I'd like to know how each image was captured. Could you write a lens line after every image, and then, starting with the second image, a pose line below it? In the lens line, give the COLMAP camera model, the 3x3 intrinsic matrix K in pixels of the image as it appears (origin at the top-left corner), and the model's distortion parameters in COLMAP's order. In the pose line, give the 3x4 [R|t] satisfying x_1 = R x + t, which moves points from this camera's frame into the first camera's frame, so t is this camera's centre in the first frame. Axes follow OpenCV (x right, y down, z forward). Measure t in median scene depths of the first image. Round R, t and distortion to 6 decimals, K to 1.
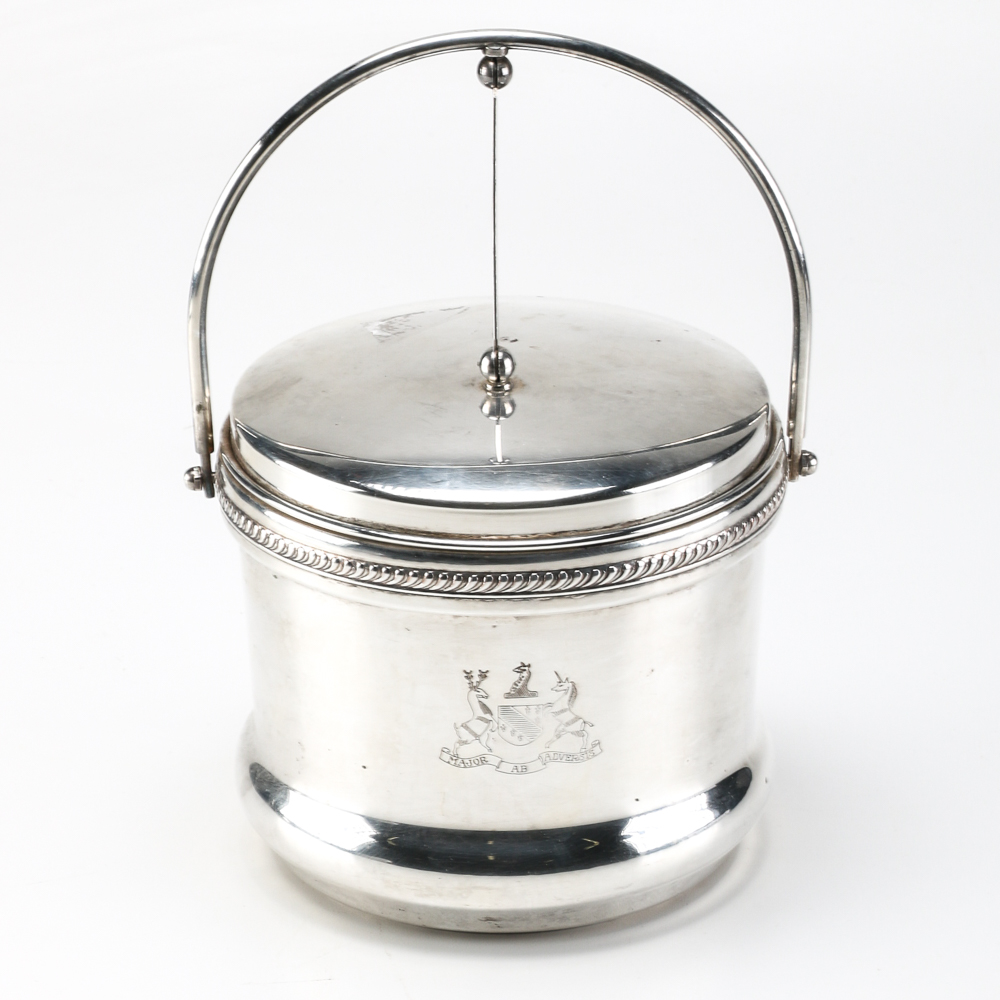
lens RADIAL K [[3892.9, 0, 500.5], [0, 3892.9, 501.7], [0, 0, 1]] dist [0.346339, 0.000000]
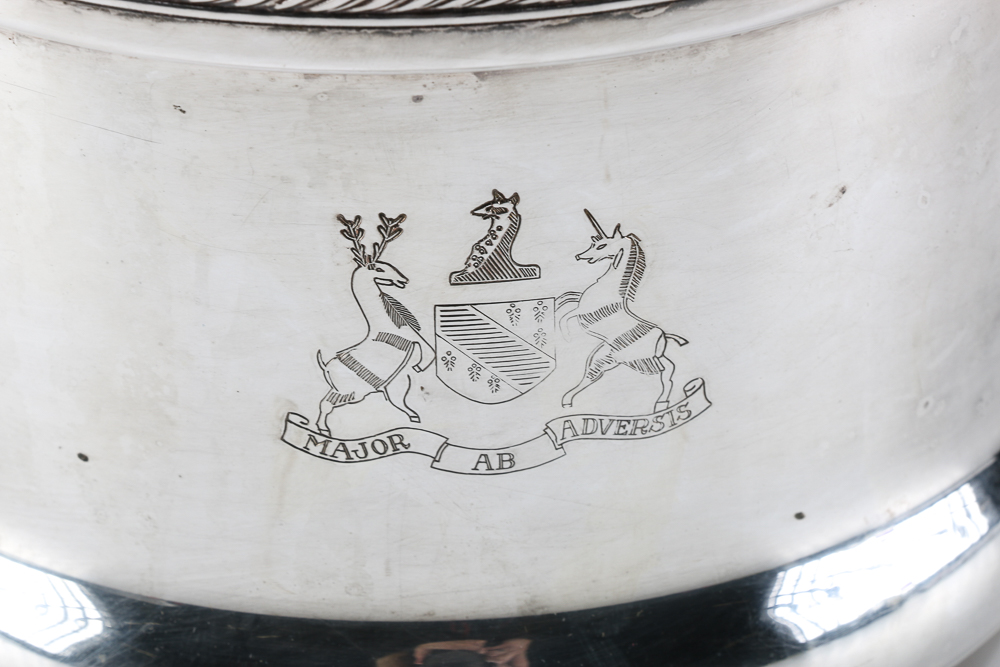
lens RADIAL K [[6221.2, 0, 500.2], [0, 6221.2, 334.4], [0, 0, 1]] dist [1.087937, 0.000000]
pose [[0.999342, -0.032127, 0.016860, -0.004307], [0.030204, 0.994120, 0.103988, -0.006256], [-0.020101, -0.103410, 0.994436, 0.408550]]
